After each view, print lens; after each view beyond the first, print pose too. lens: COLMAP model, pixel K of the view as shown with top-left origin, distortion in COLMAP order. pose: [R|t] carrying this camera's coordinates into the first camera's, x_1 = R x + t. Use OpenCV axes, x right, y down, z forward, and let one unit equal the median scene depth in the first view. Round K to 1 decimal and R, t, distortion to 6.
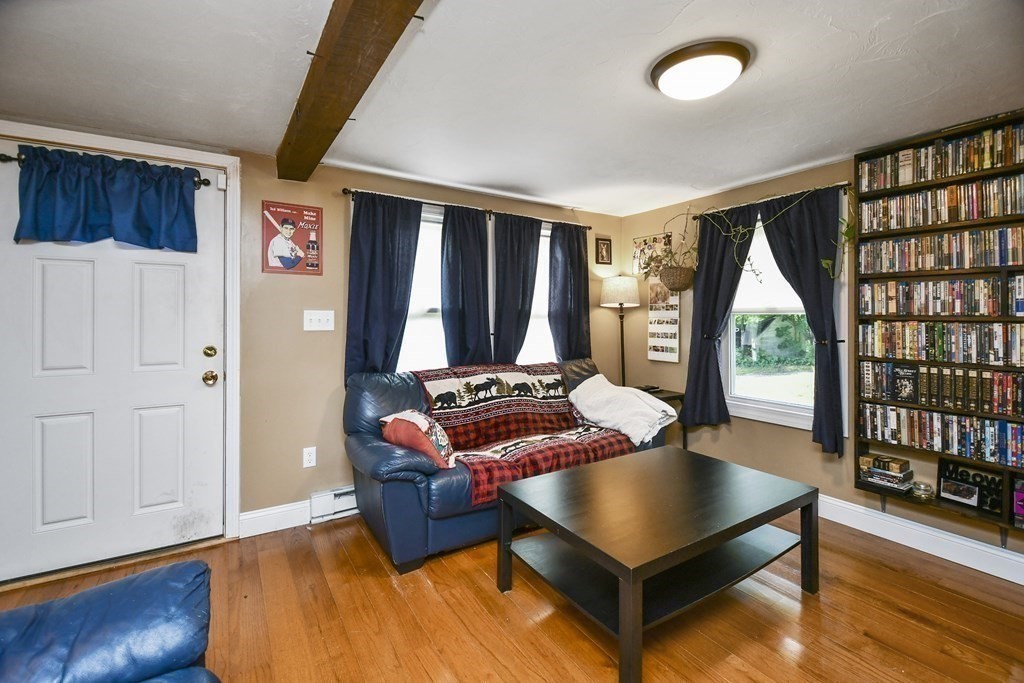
lens RADIAL K [[439.0, 0, 512.4], [0, 439.0, 319.2], [0, 0, 1]] dist [0.001694, -0.021755]
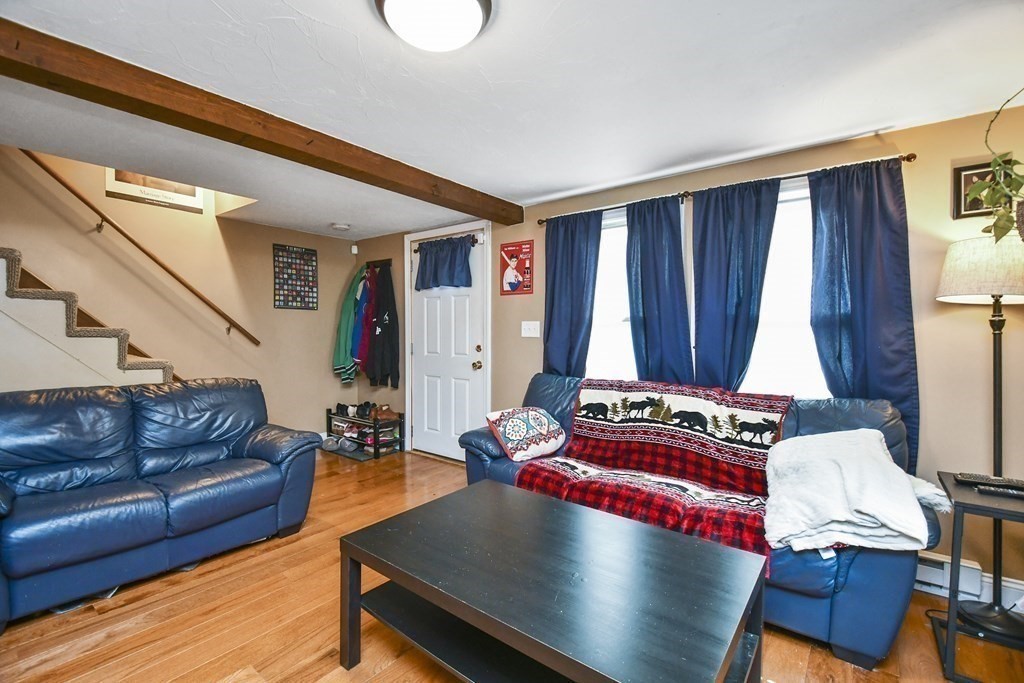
lens RADIAL K [[446.3, 0, 502.5], [0, 446.3, 346.1], [0, 0, 1]] dist [0.027642, -0.024172]
pose [[0.310904, 0.036799, -0.949729, 0.707568], [-0.005396, 0.999302, 0.036953, 0.003848], [0.950426, -0.006365, 0.310886, 0.475898]]
